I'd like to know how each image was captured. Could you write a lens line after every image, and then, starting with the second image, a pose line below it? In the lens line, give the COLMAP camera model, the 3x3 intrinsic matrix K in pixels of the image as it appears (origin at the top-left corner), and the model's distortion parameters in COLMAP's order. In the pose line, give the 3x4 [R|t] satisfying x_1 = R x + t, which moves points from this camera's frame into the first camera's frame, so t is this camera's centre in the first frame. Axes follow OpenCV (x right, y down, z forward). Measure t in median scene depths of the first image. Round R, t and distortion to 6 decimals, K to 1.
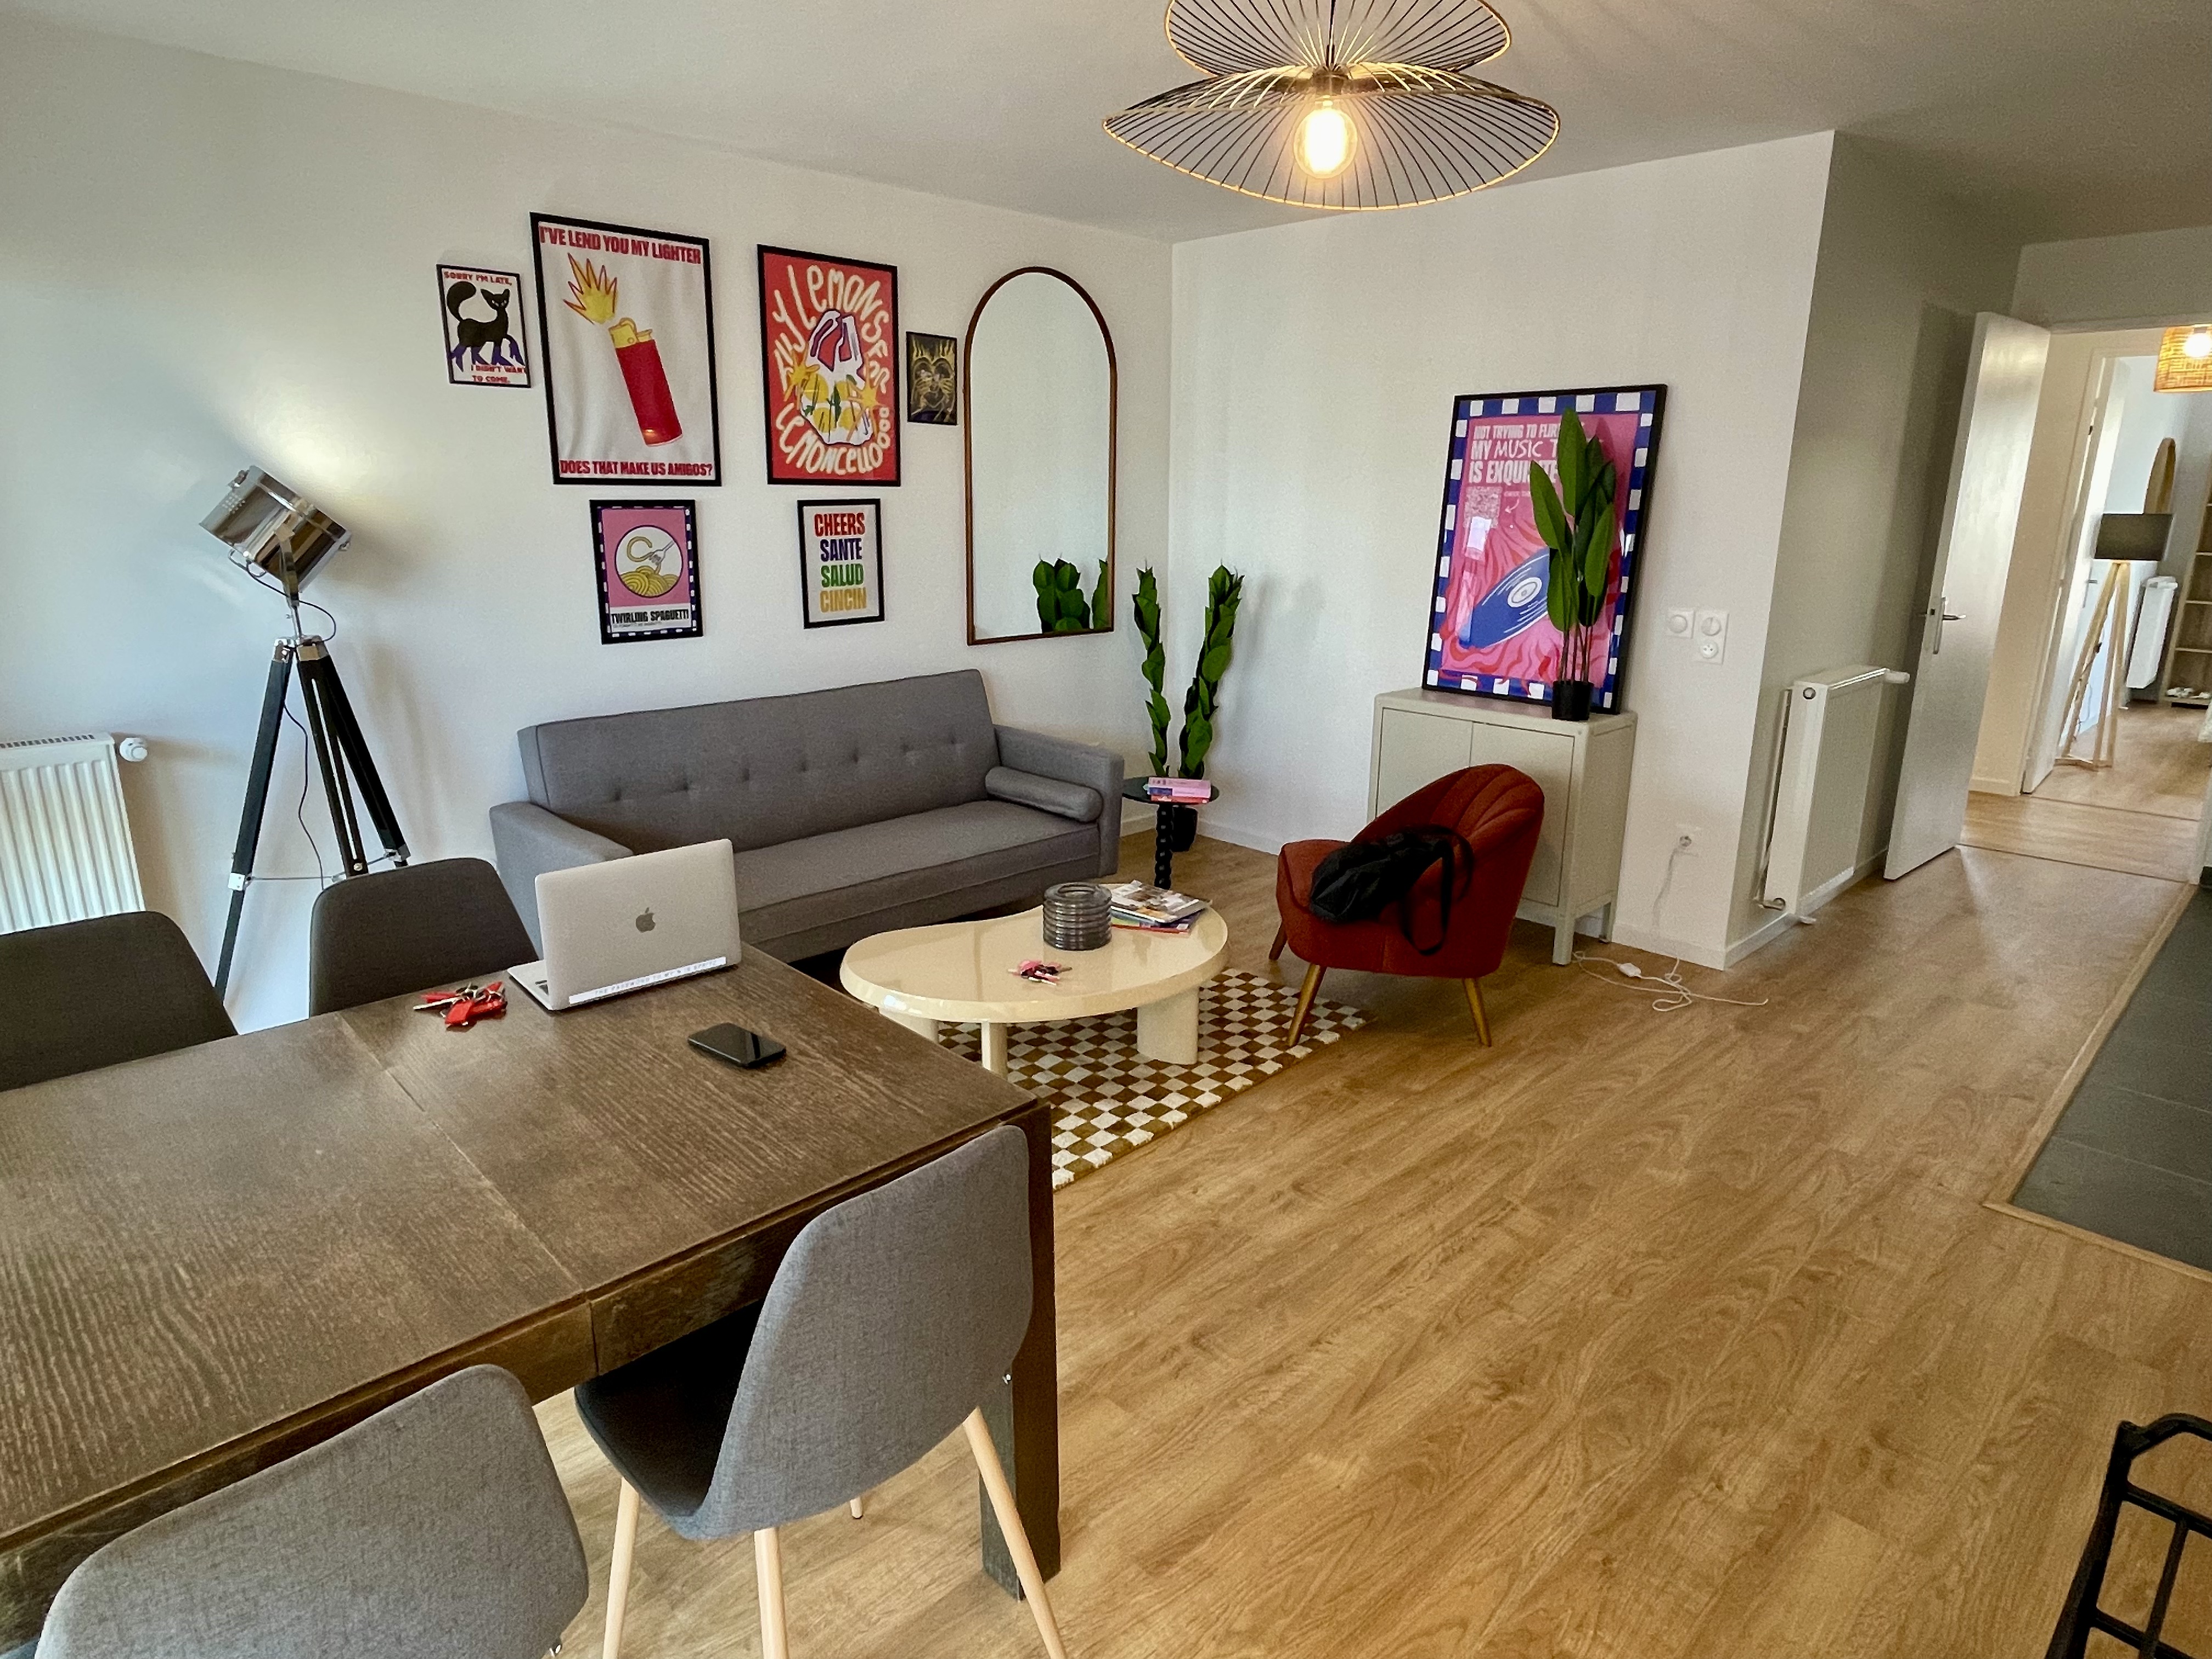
lens RADIAL K [[1262.5, 0, 1102.3], [0, 1262.5, 819.2], [0, 0, 1]] dist [0.005207, -0.002685]
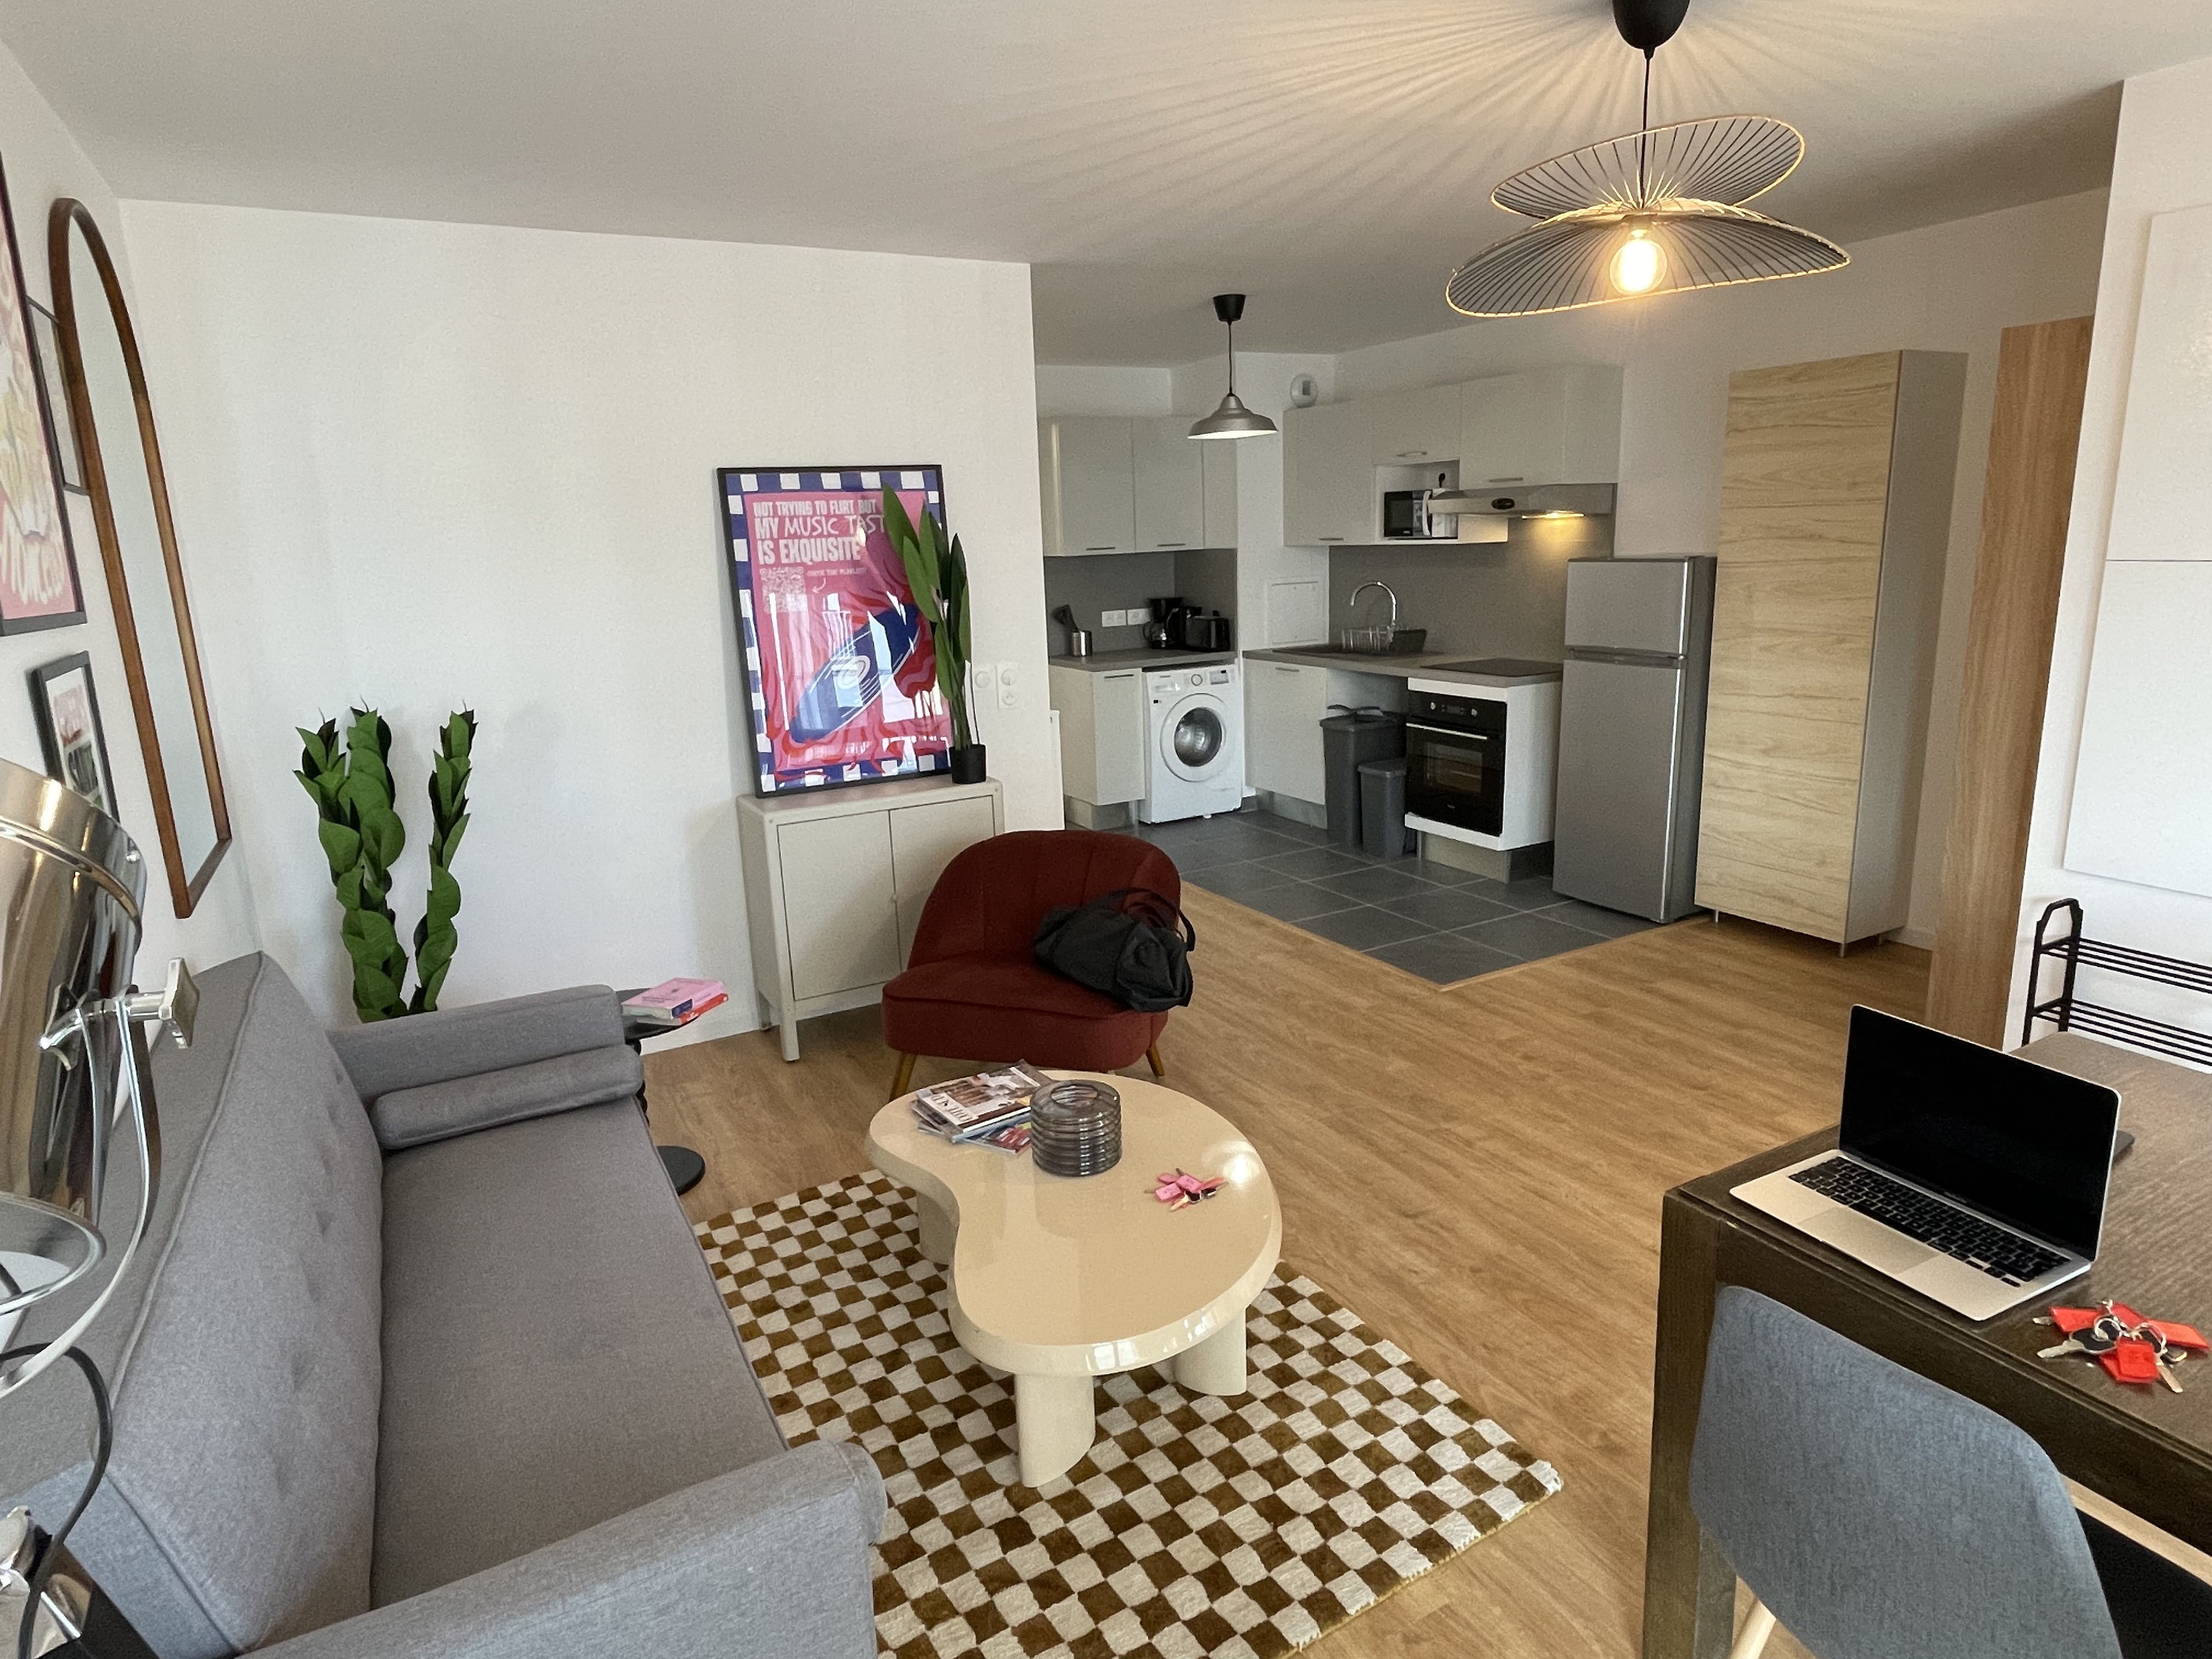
lens RADIAL K [[1262.5, 0, 1096.6], [0, 1262.5, 821.0], [0, 0, 1]] dist [0.005207, -0.002685]
pose [[0.270515, -0.231504, 0.934466, -0.542274], [0.290780, 0.944970, 0.149930, -0.164521], [-0.917752, 0.231166, 0.322945, 0.551415]]
